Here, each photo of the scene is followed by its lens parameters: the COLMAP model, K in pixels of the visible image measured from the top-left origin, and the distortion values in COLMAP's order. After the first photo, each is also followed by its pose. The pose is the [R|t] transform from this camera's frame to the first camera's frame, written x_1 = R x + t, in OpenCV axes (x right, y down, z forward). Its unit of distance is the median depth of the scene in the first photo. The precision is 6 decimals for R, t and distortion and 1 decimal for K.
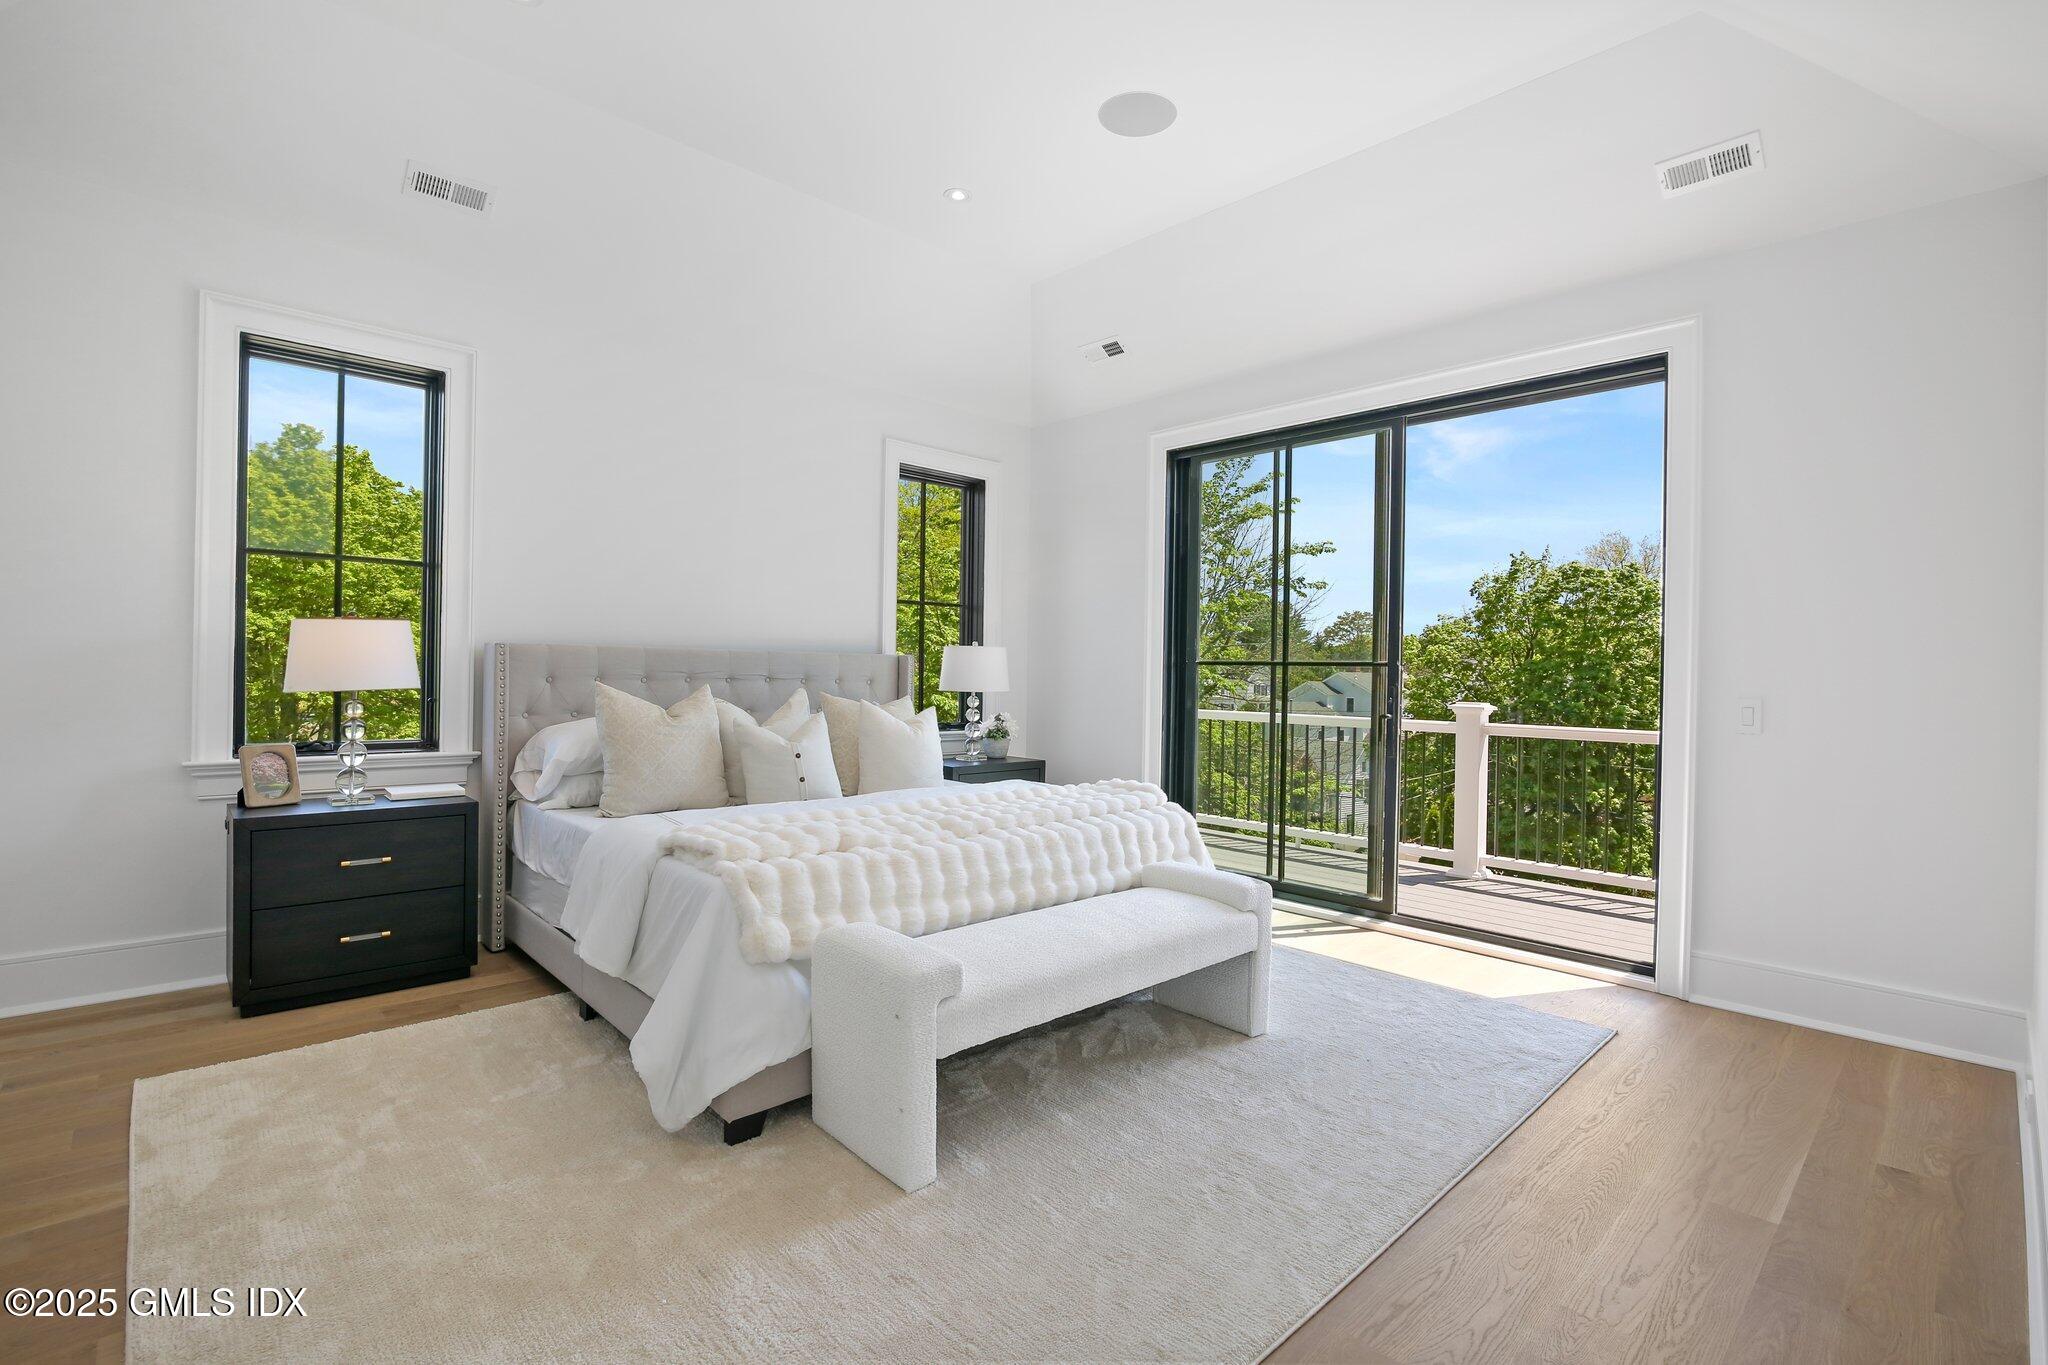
lens RADIAL K [[927.1, 0, 1027.7], [0, 927.1, 691.4], [0, 0, 1]] dist [-0.016288, -0.000218]
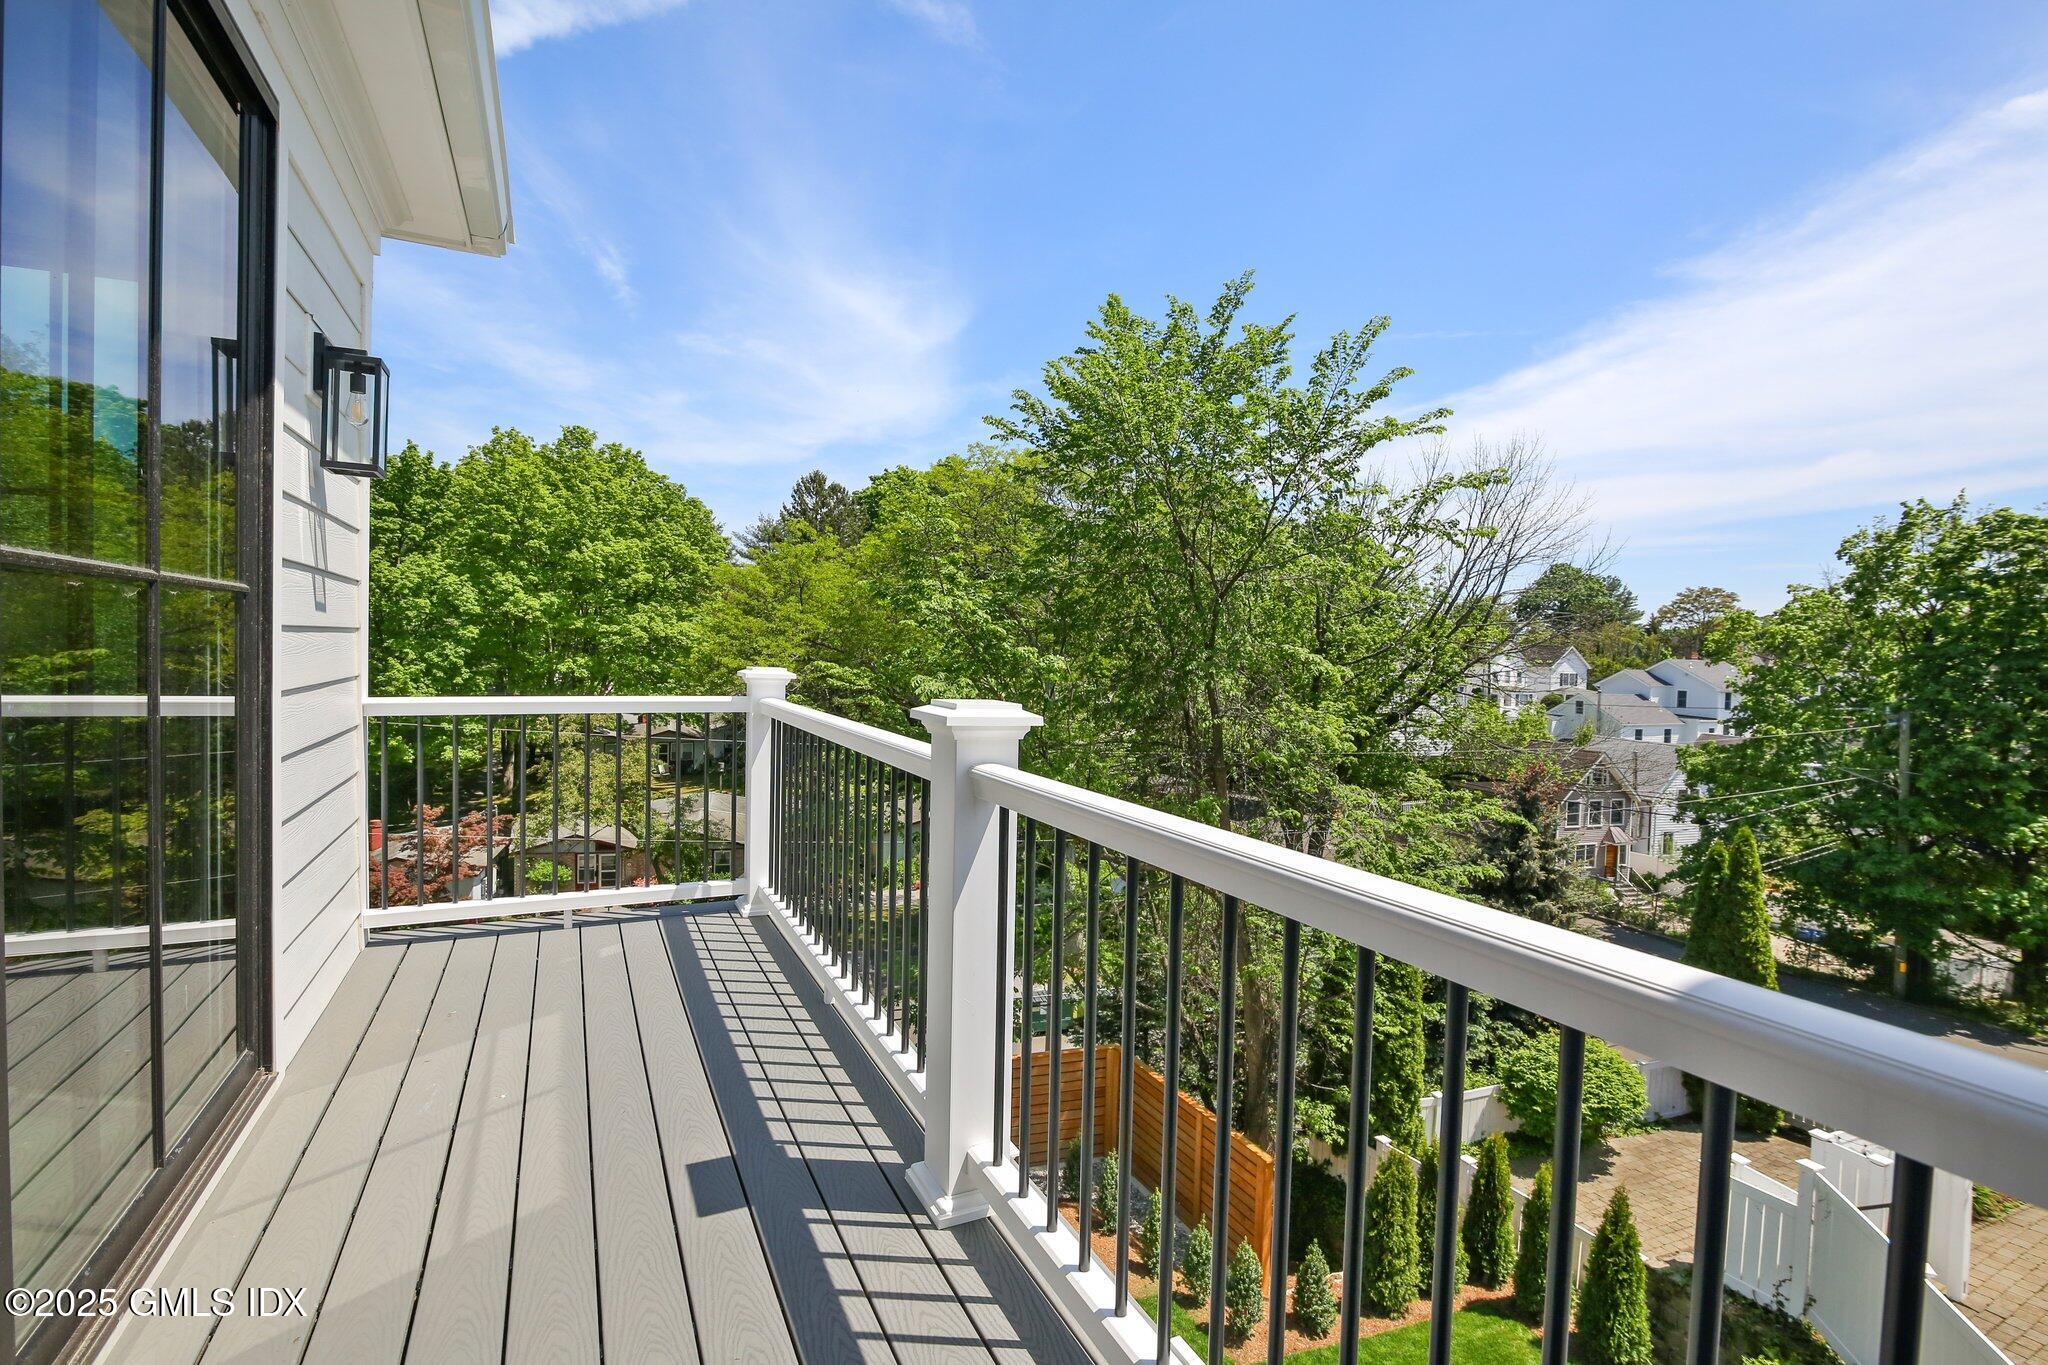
lens RADIAL K [[927.1, 0, 1028.5], [0, 927.1, 696.2], [0, 0, 1]] dist [-0.016288, -0.000218]
pose [[0.954108, 0.022703, -0.298602, 0.079307], [-0.015648, 0.999540, 0.025996, 0.000048], [0.299054, -0.020131, 0.954024, 0.087200]]
